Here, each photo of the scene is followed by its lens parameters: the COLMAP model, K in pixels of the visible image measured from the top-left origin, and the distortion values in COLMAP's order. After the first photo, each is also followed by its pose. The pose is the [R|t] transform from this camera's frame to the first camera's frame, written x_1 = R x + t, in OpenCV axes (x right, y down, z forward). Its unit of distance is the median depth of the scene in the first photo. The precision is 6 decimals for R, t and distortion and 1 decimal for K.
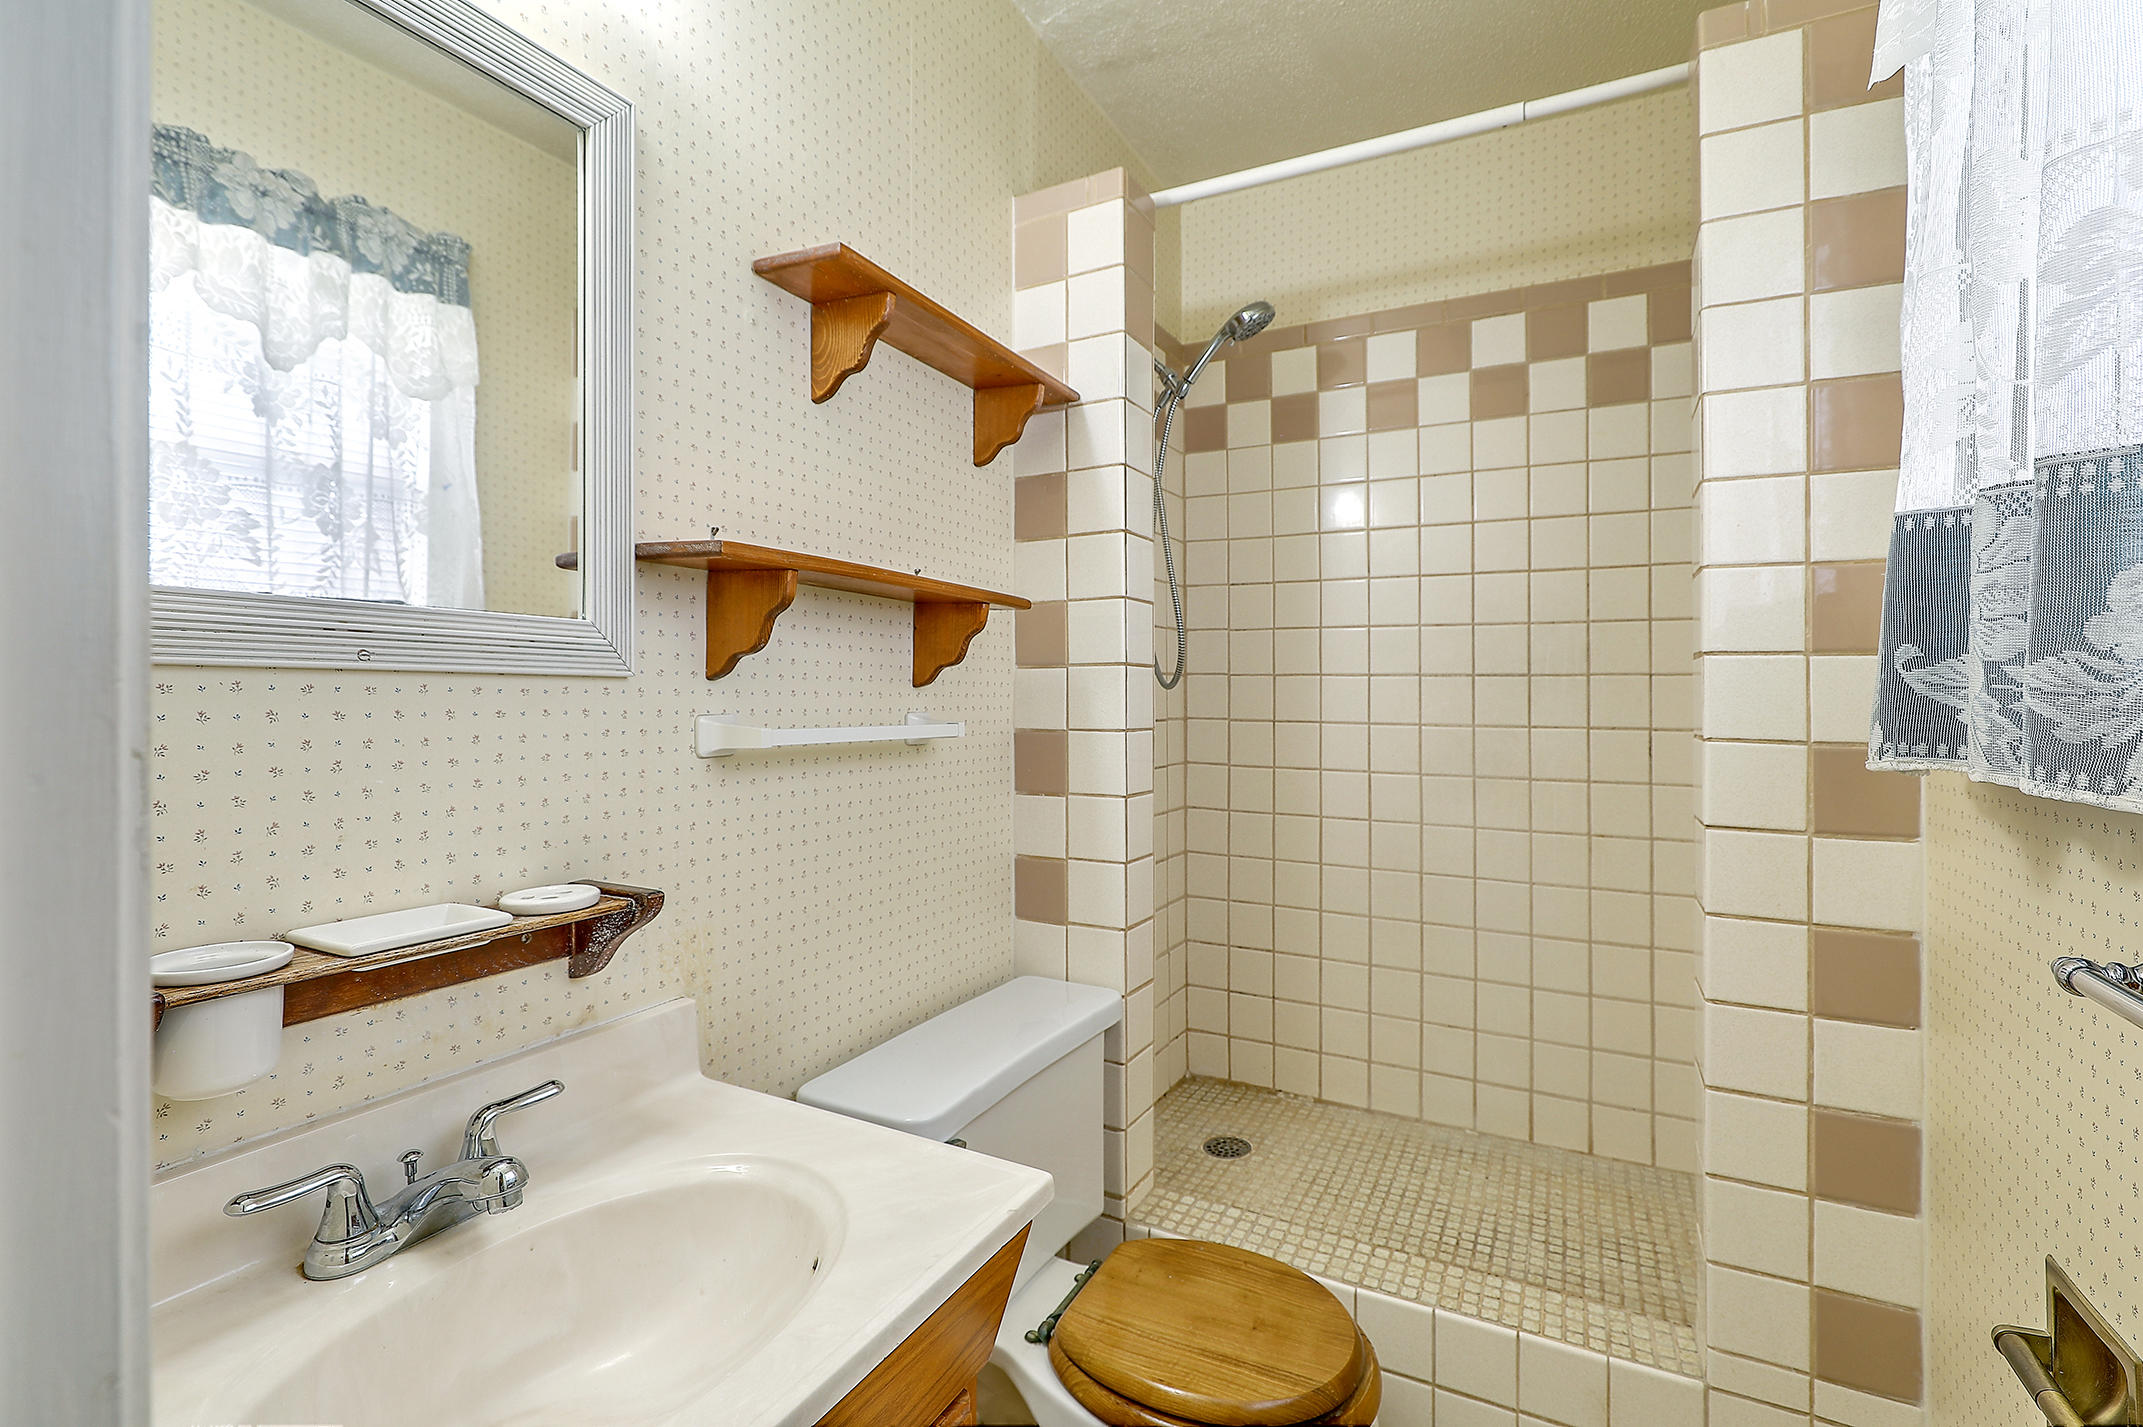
lens RADIAL K [[975.0, 0, 1078.1], [0, 975.0, 713.2], [0, 0, 1]] dist [-0.000742, -0.000619]
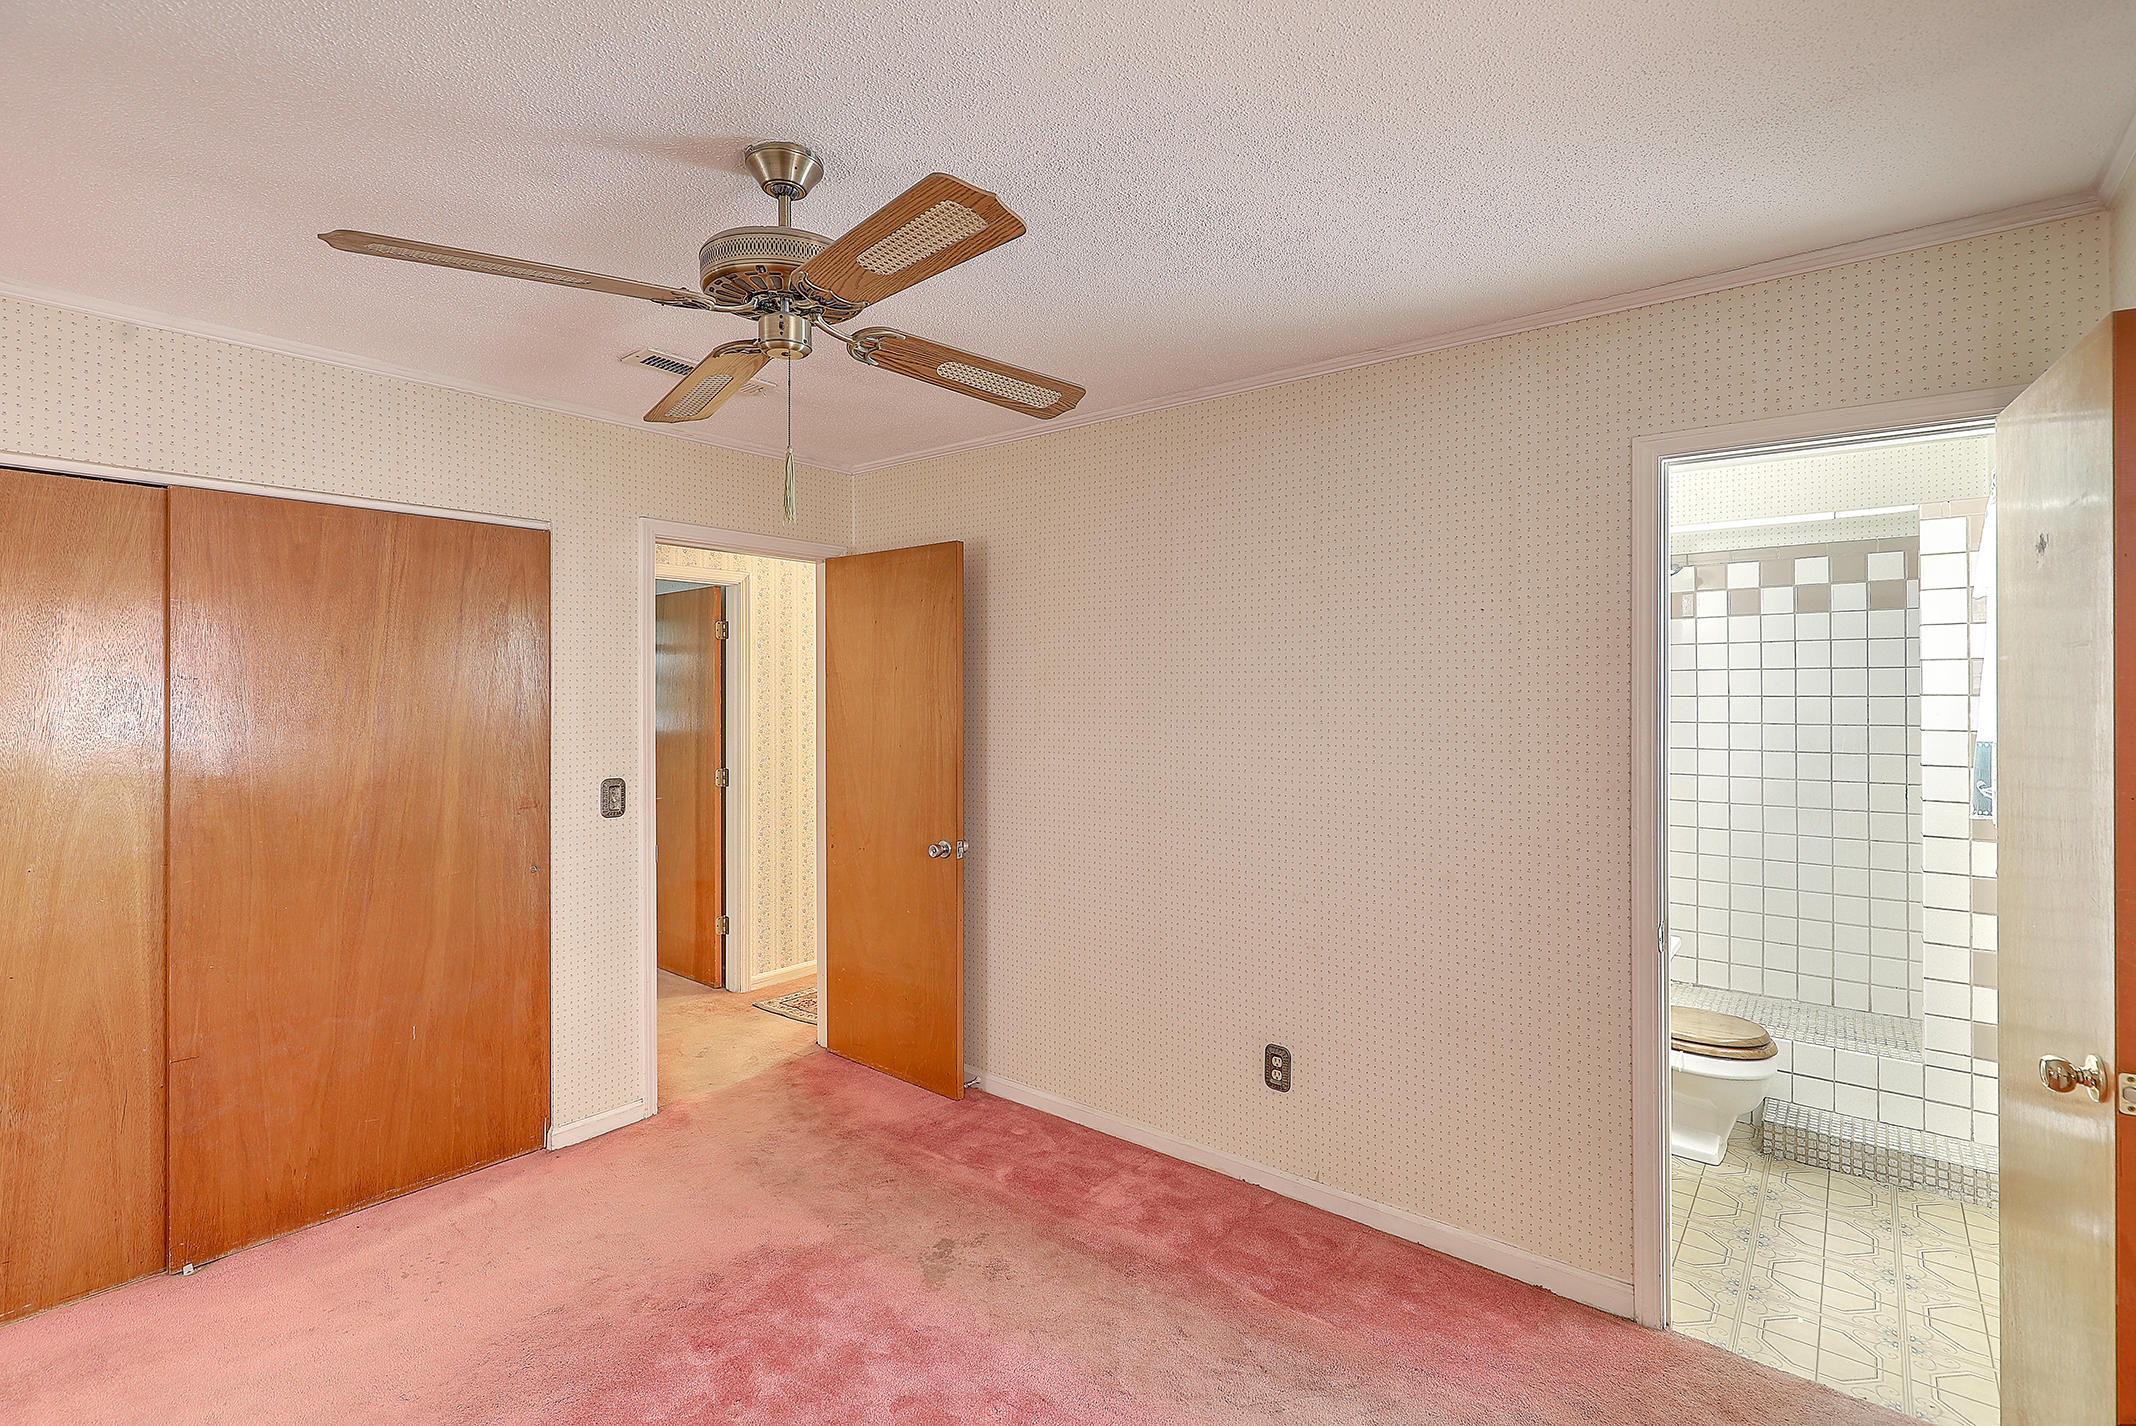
lens RADIAL K [[971.9, 0, 1060.6], [0, 971.9, 717.2], [0, 0, 1]] dist [-0.000742, -0.000619]
pose [[0.976998, -0.003534, -0.213220, -0.576594], [0.004031, 0.999990, 0.001898, -0.117676], [0.213212, -0.002714, 0.977002, -1.117790]]
